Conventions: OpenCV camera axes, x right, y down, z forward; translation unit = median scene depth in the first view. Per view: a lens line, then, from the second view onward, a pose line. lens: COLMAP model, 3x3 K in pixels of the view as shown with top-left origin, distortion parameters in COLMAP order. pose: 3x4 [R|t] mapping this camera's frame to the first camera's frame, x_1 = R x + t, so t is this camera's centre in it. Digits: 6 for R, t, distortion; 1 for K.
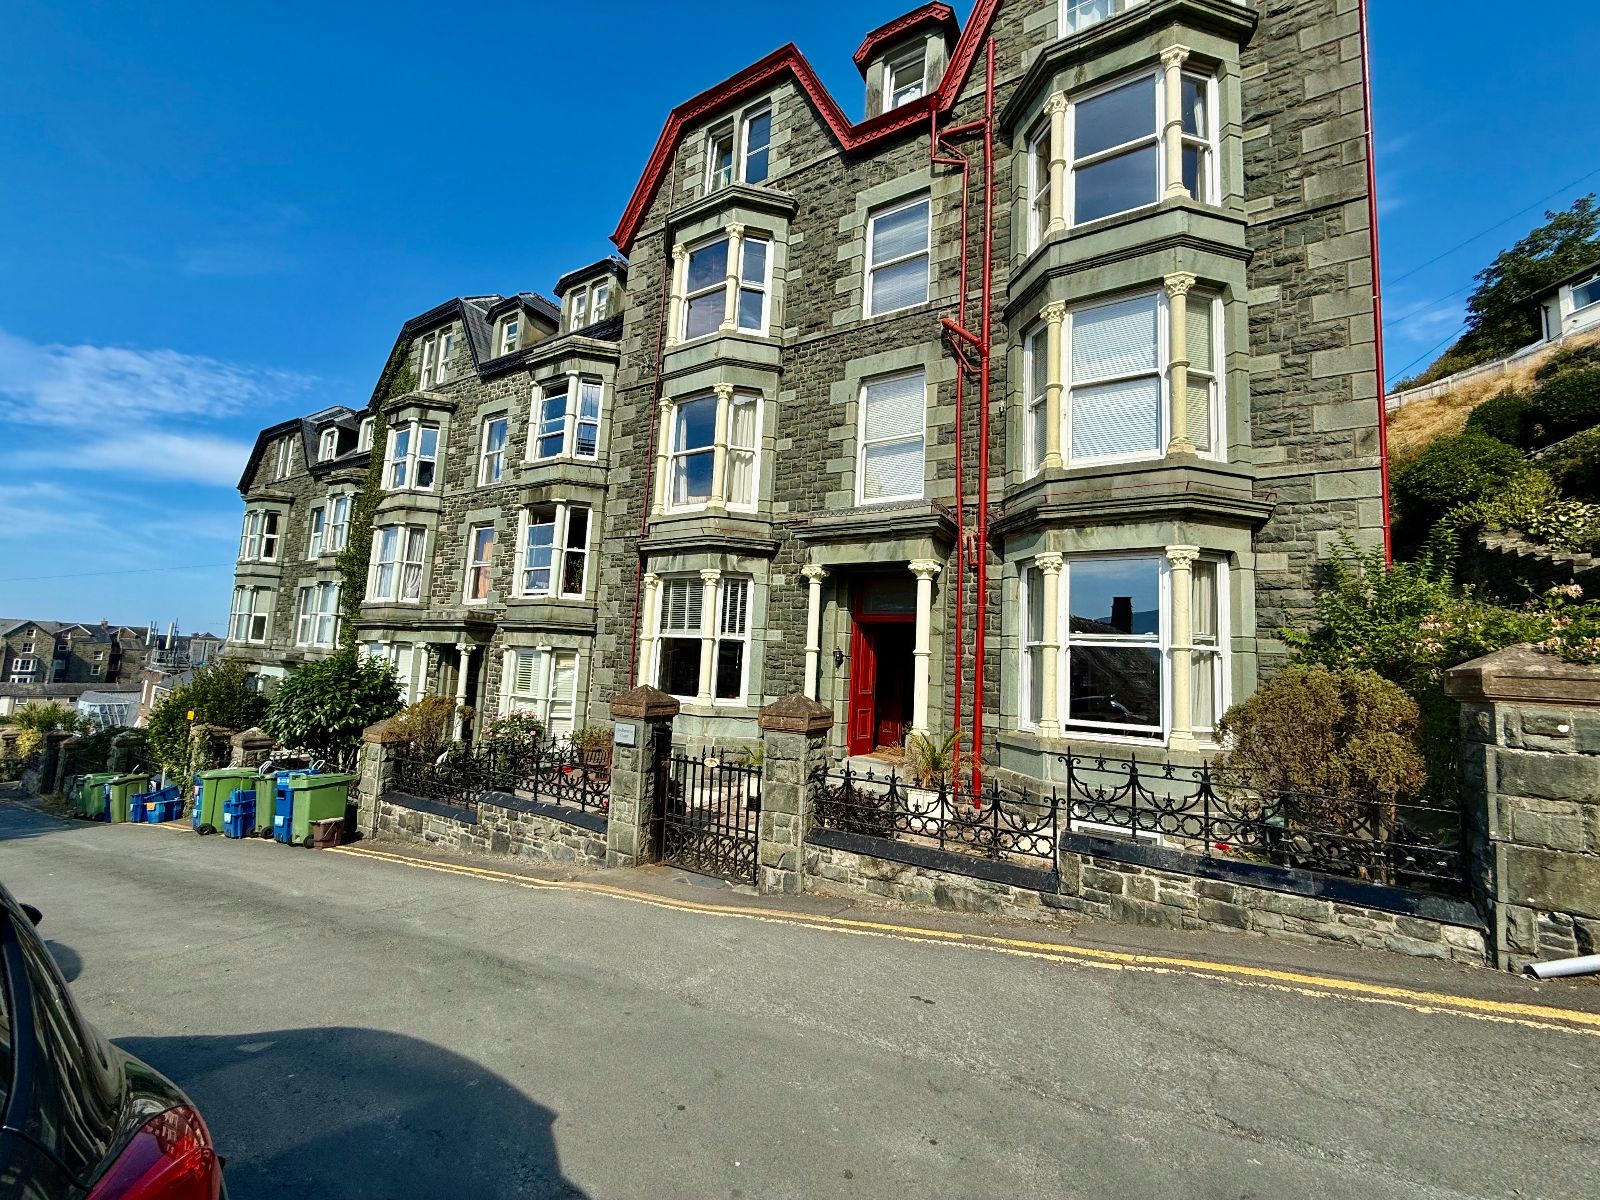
lens RADIAL K [[643.6, 0, 801.1], [0, 643.6, 599.3], [0, 0, 1]] dist [0.000339, 0.000513]
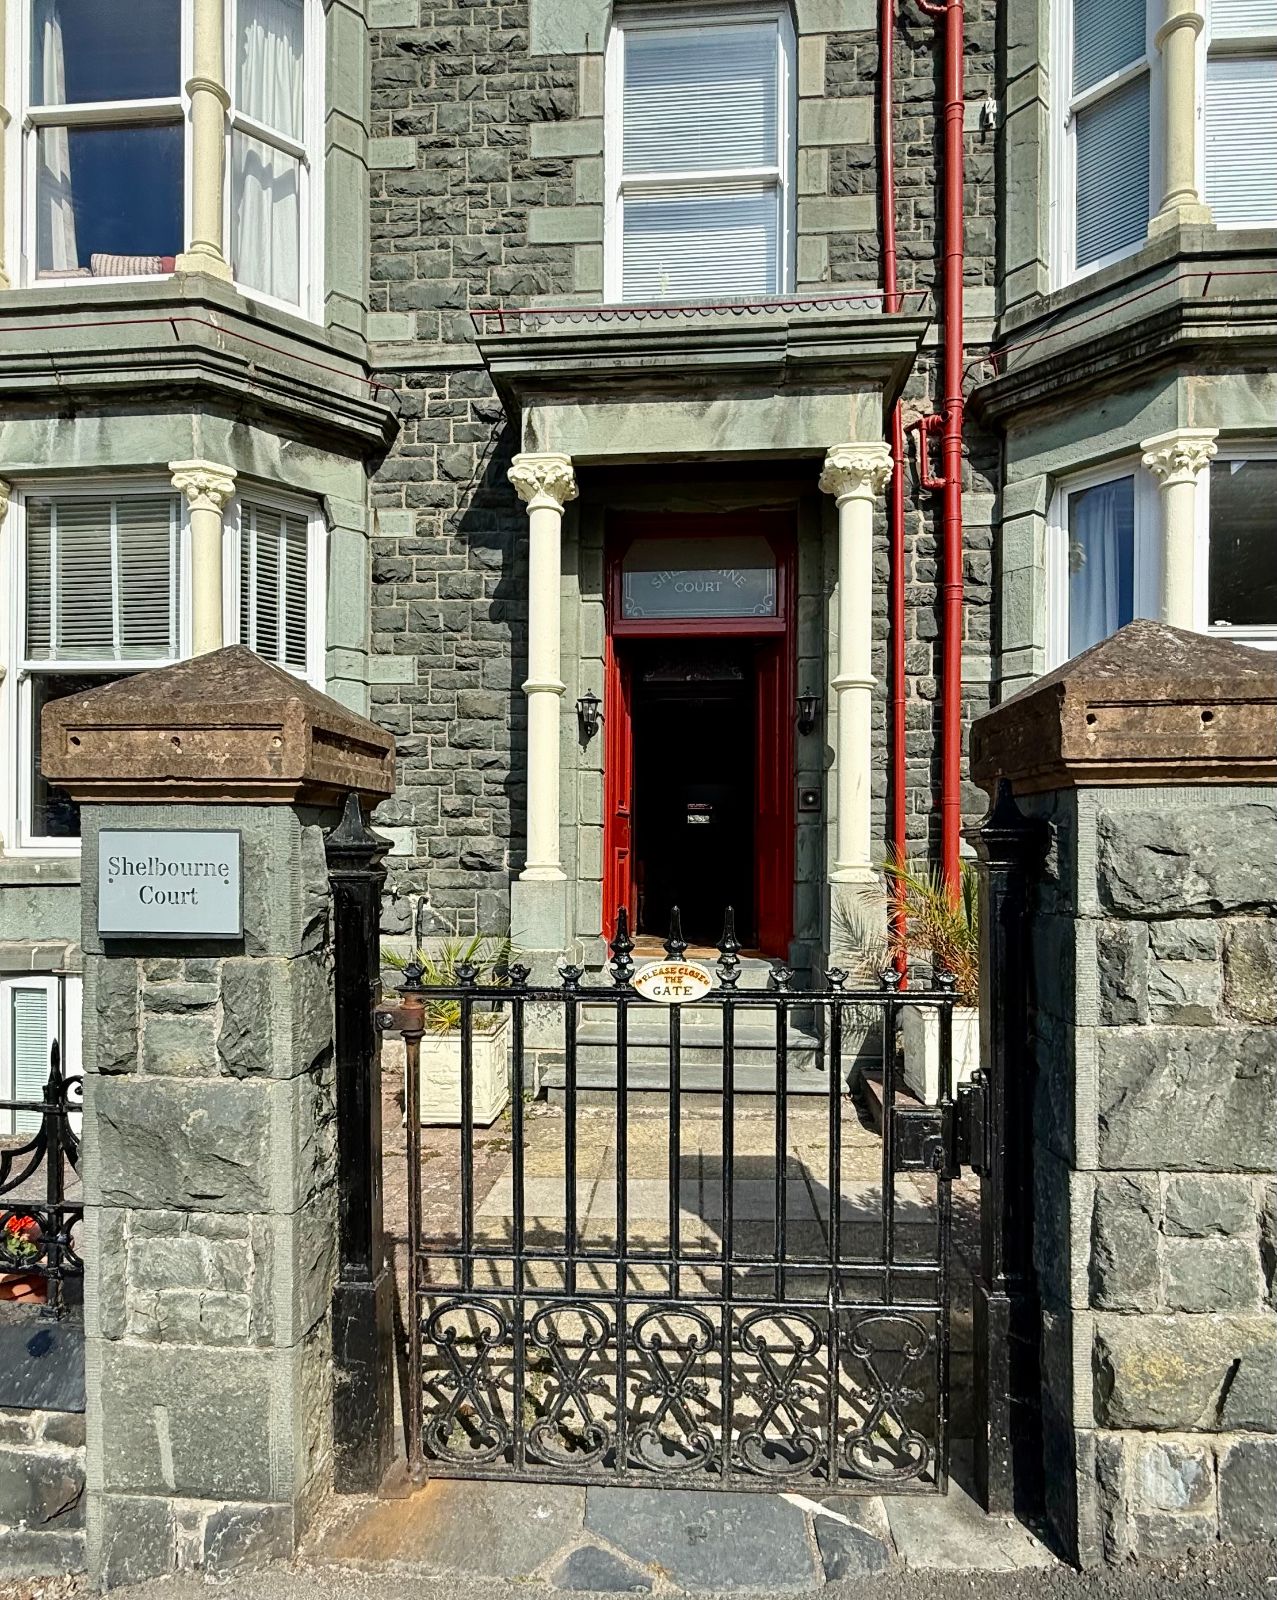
lens RADIAL K [[916.7, 0, 615.9], [0, 916.7, 867.1], [0, 0, 1]] dist [-0.004314, 0.006282]
pose [[0.890450, -0.046408, 0.452708, -0.178733], [-0.007183, 0.993230, 0.115946, 0.110575], [-0.455023, -0.106496, 0.884088, 0.455402]]
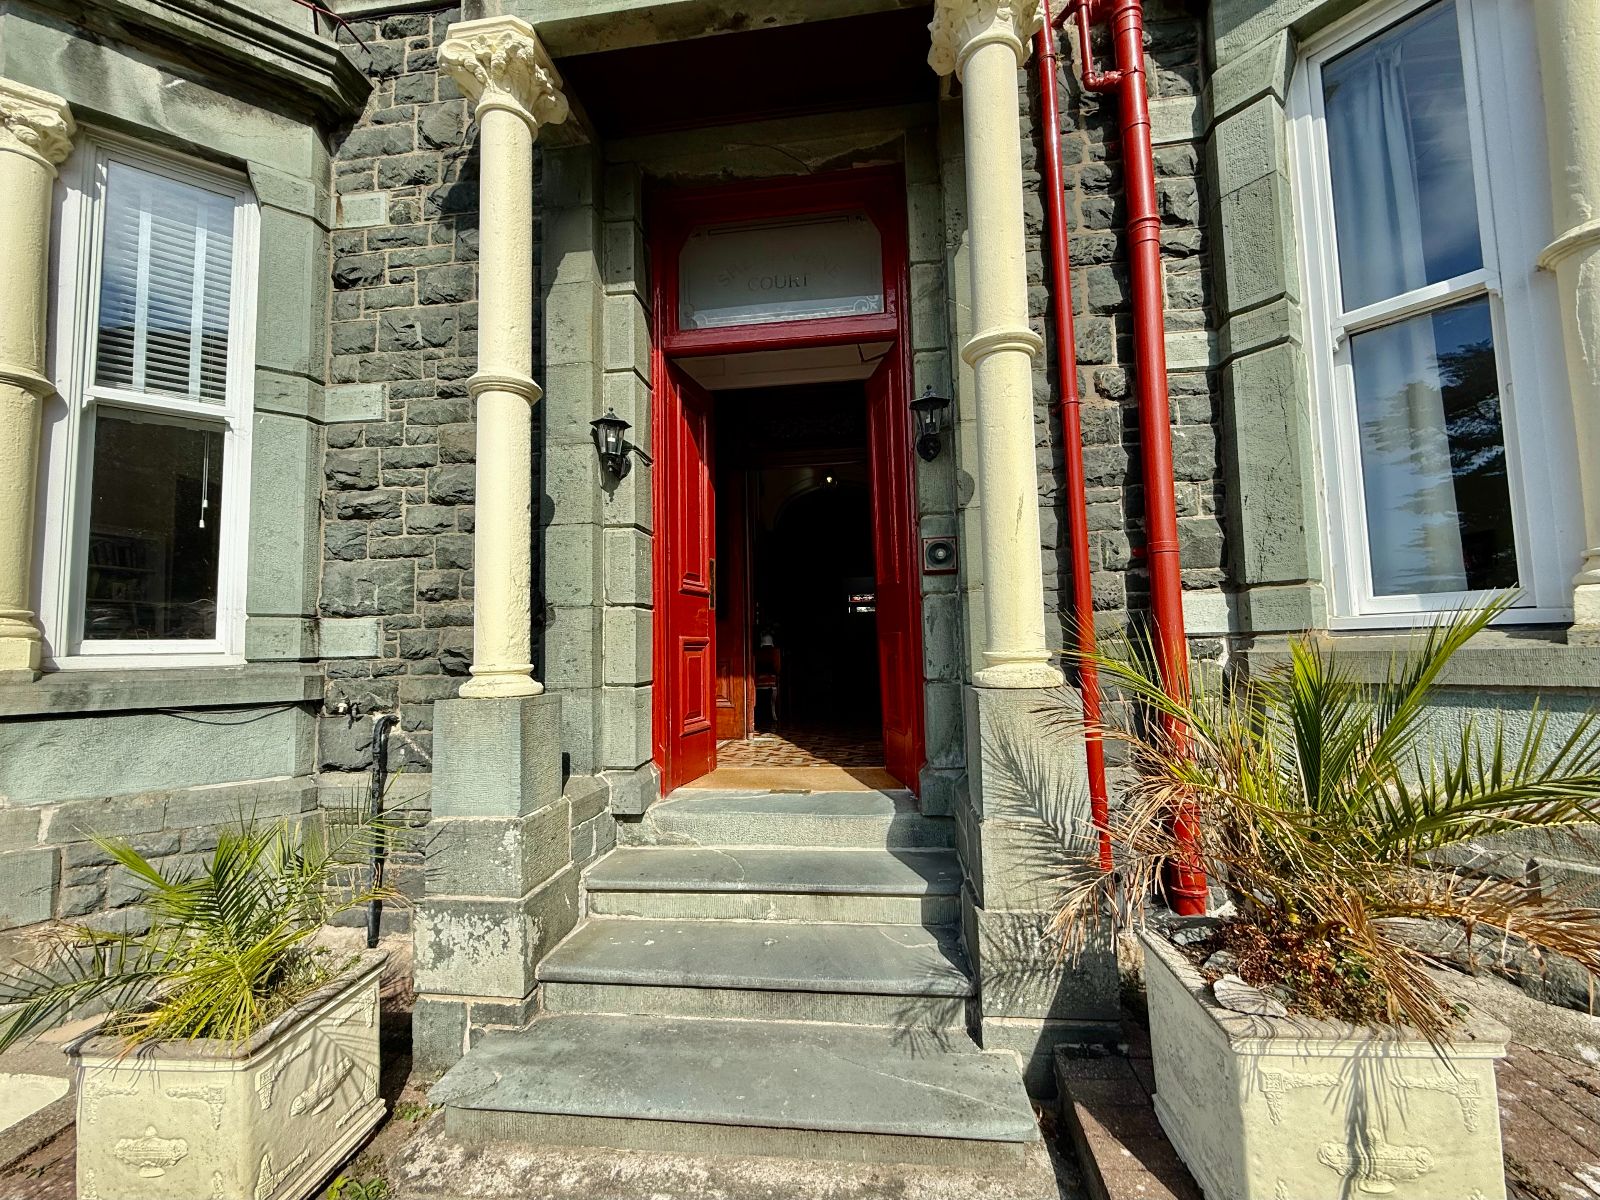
lens RADIAL K [[643.6, 0, 800.6], [0, 643.6, 603.6], [0, 0, 1]] dist [0.000339, 0.000513]
pose [[0.906441, -0.040819, 0.420354, 0.012533], [0.026609, 0.998861, 0.039617, 0.139982], [-0.421492, -0.024725, 0.906495, 0.678698]]
